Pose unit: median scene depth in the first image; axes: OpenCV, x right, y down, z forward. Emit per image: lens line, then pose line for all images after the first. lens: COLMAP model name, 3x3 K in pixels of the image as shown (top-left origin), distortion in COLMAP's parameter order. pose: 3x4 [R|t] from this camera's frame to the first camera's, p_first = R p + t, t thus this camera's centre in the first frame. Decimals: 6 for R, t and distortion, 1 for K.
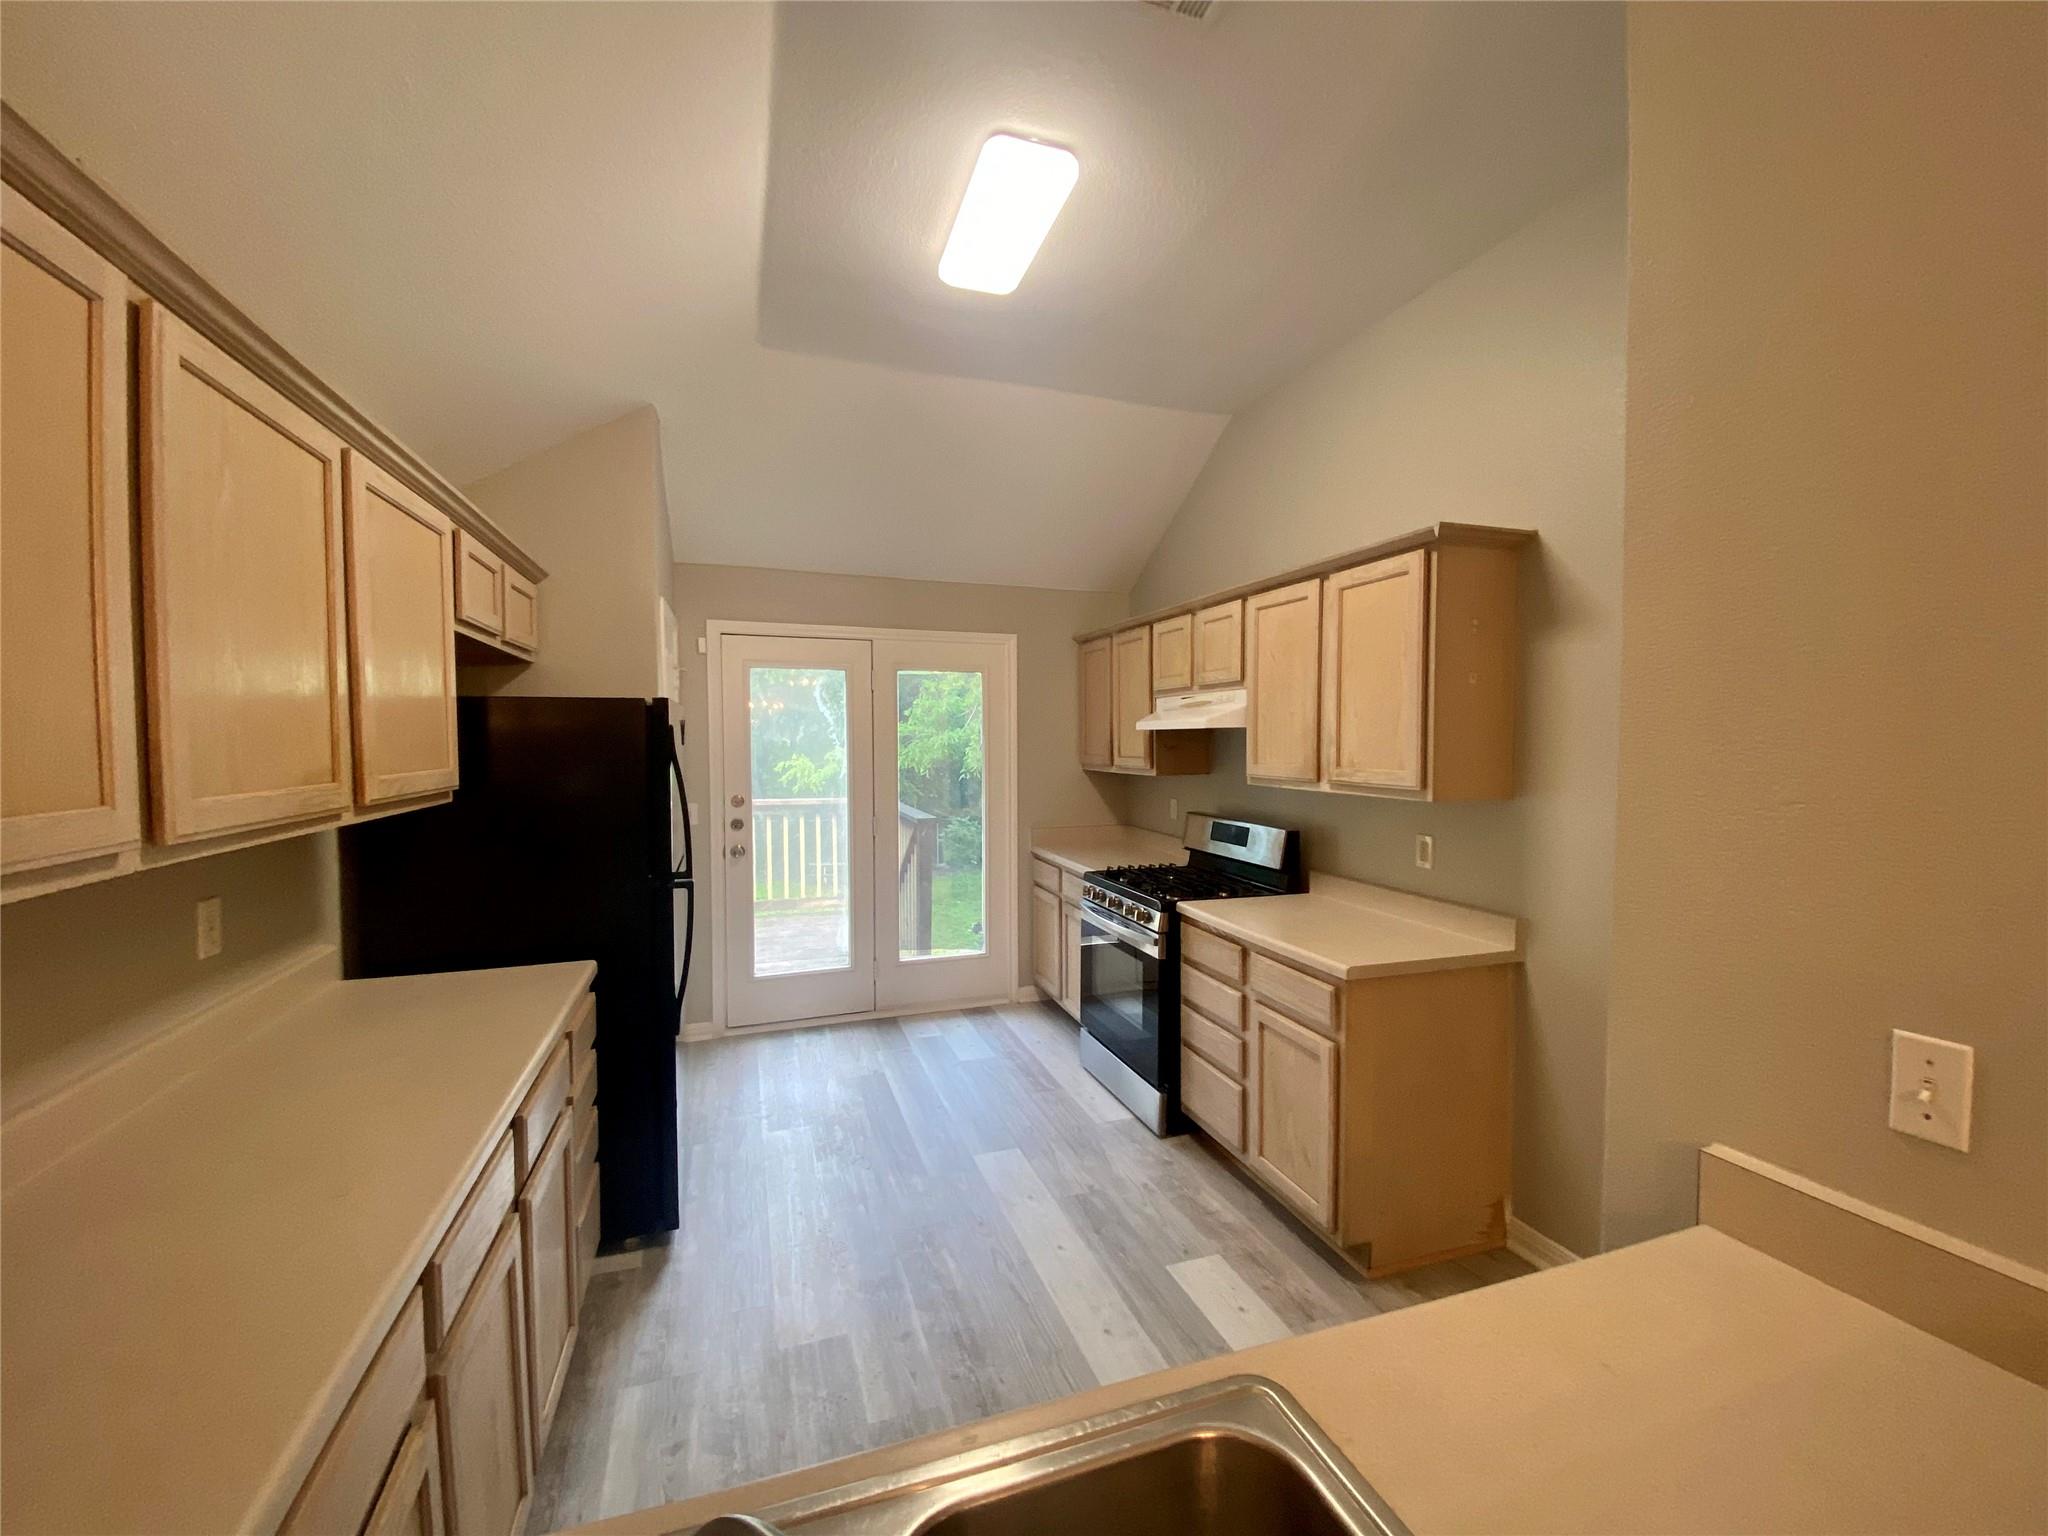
lens RADIAL K [[835.5, 0, 1021.1], [0, 835.5, 767.2], [0, 0, 1]] dist [-0.003961, -0.006053]
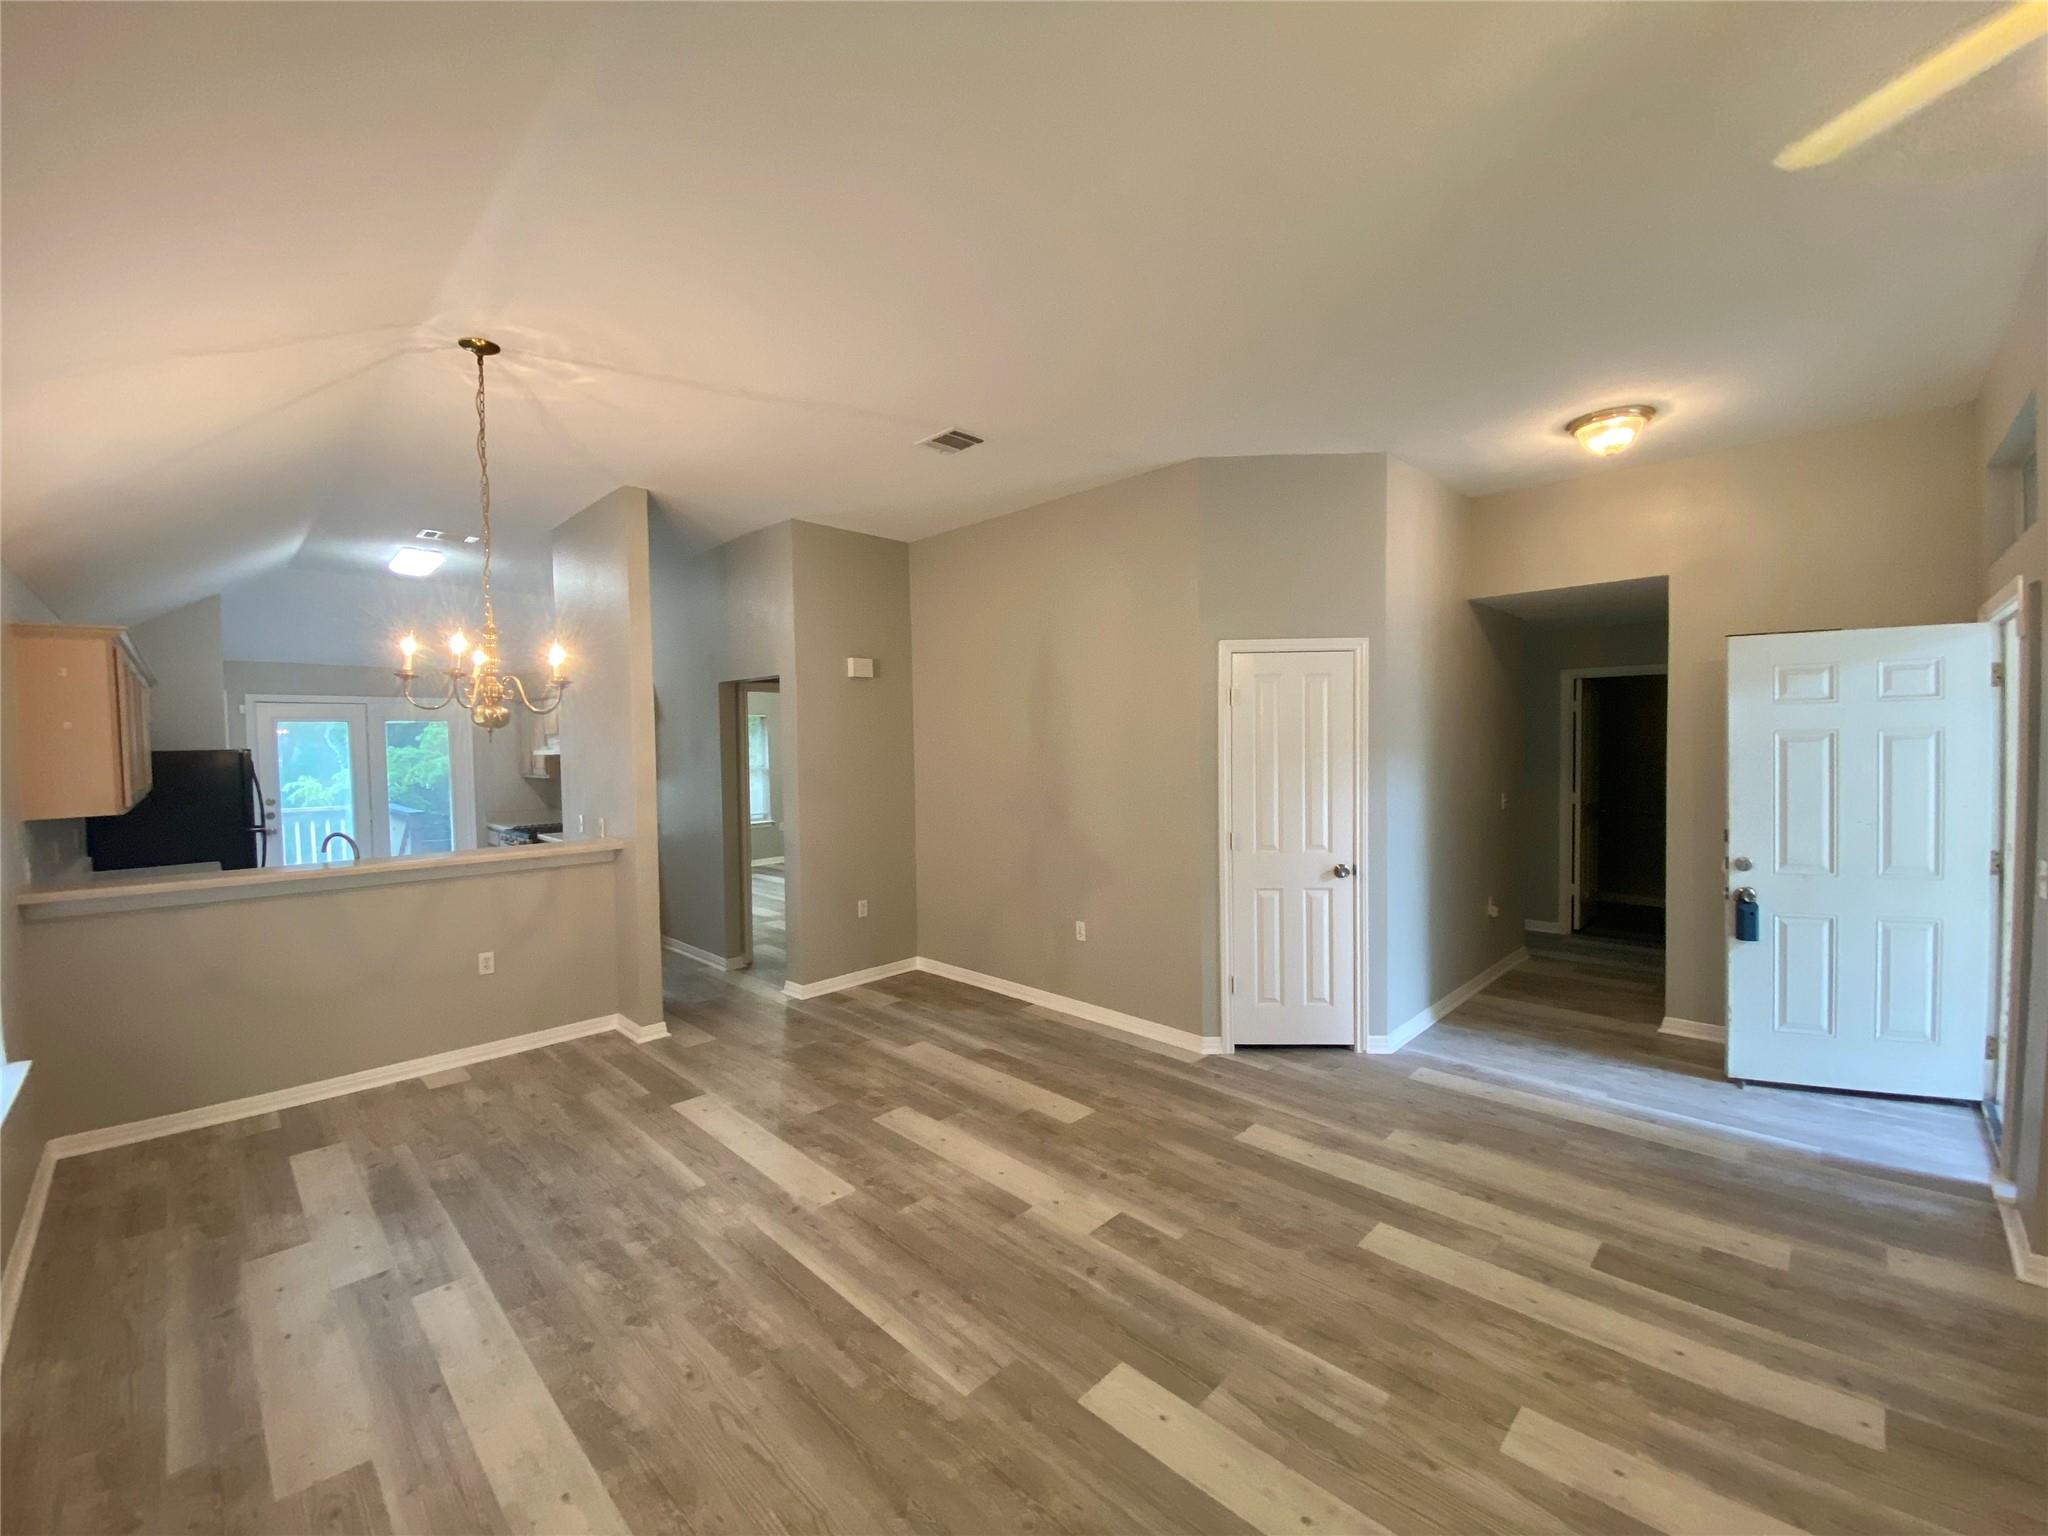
lens RADIAL K [[835.5, 0, 1032.3], [0, 835.5, 754.3], [0, 0, 1]] dist [-0.003961, -0.006053]
pose [[0.890185, -0.033168, 0.454390, 0.237616], [0.043574, 0.998973, -0.012445, 0.023238], [-0.453510, 0.030878, 0.890716, -1.030535]]
